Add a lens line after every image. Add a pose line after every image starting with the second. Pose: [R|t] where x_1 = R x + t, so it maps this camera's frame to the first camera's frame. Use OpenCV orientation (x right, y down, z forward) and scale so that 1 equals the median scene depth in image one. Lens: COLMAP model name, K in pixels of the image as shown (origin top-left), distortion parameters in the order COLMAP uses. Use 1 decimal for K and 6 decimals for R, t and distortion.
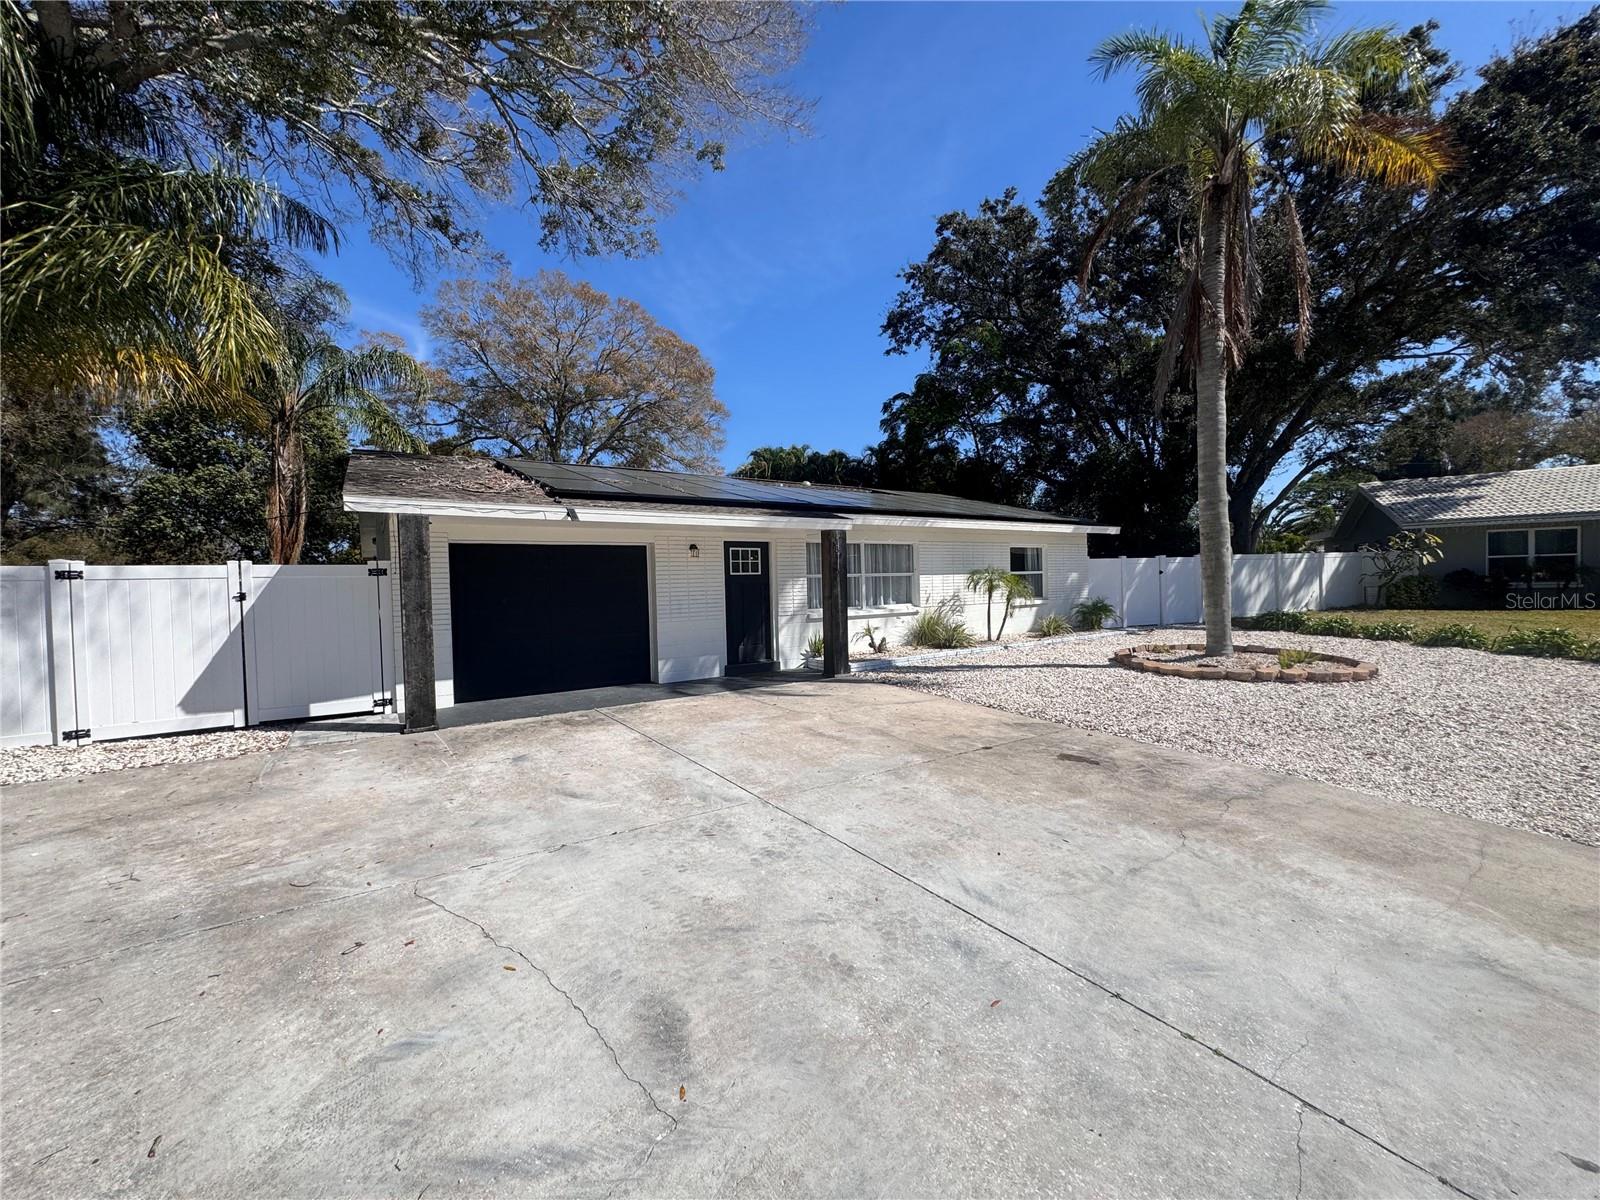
lens RADIAL K [[633.0, 0, 800.0], [0, 633.0, 600.0], [0, 0, 1]] dist [-0.000136, -0.000037]
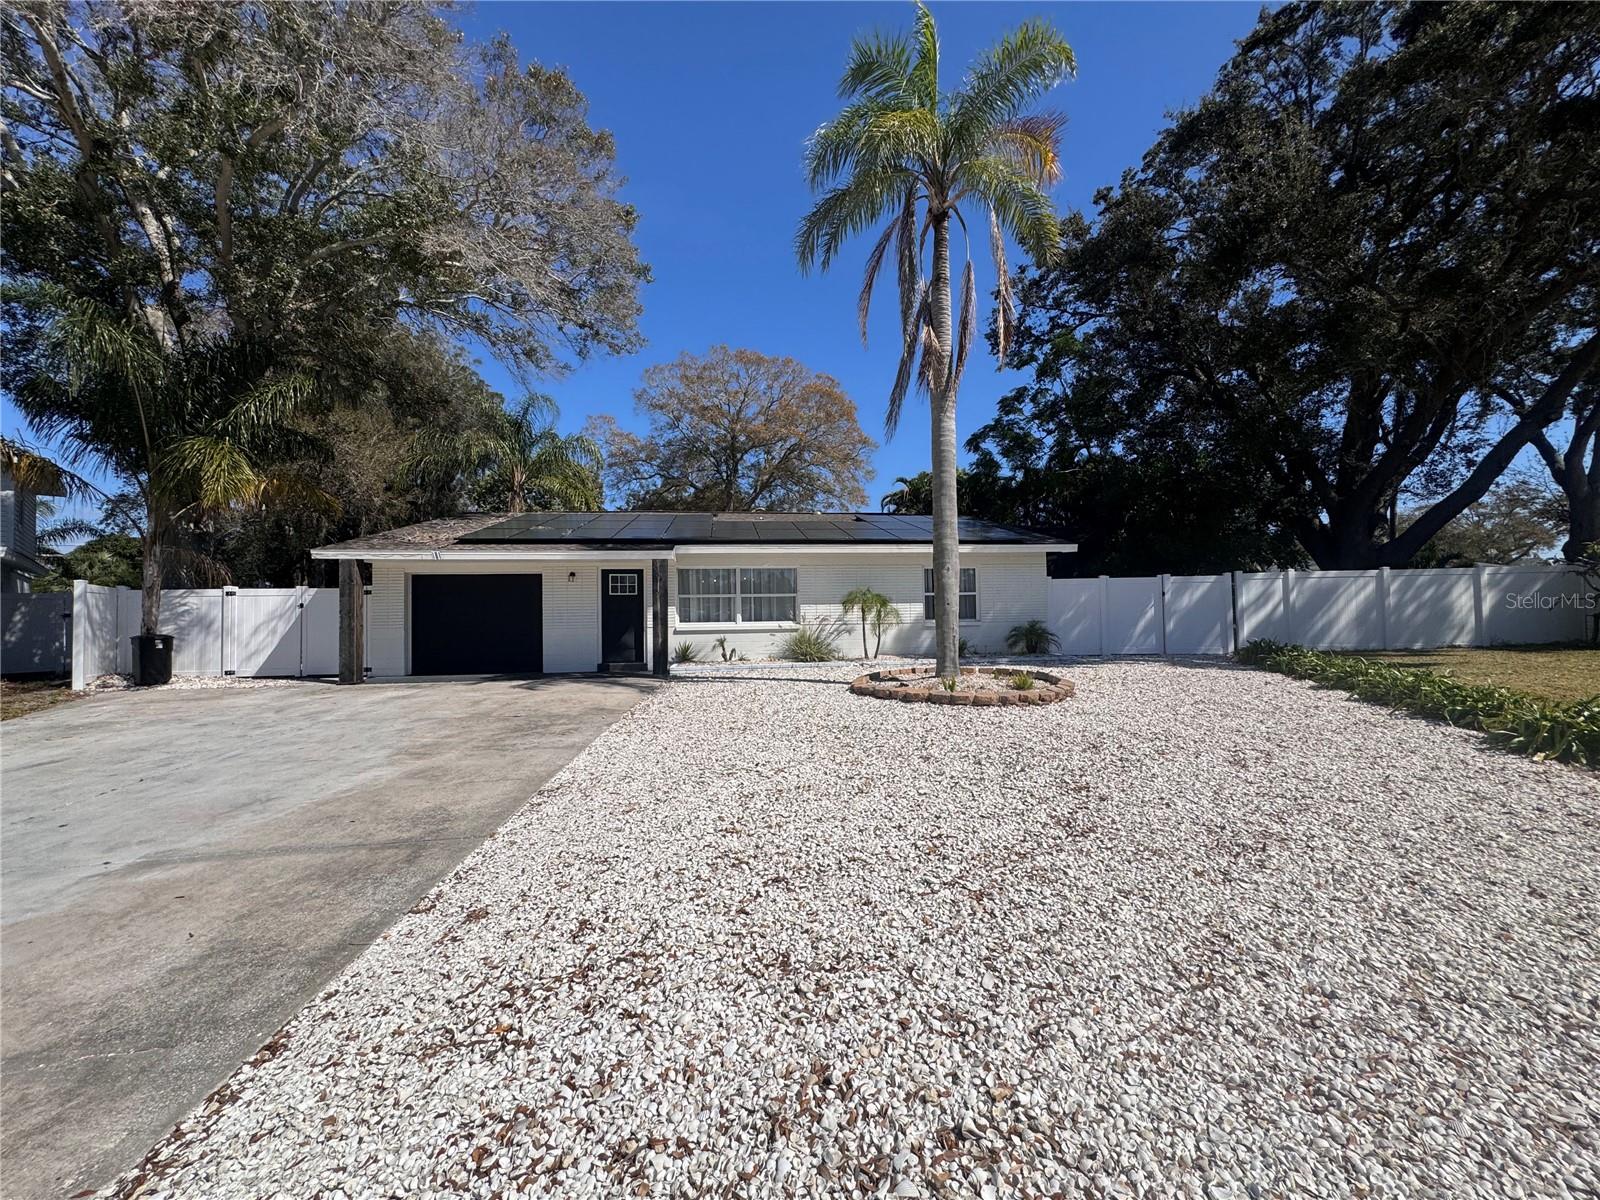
lens RADIAL K [[633.0, 0, 800.0], [0, 633.0, 600.0], [0, 0, 1]] dist [-0.000136, -0.000037]
pose [[0.893984, 0.006350, -0.448055, 0.840382], [-0.021338, 0.999368, -0.028413, -0.000151], [0.447591, 0.034961, 0.893555, 0.001805]]
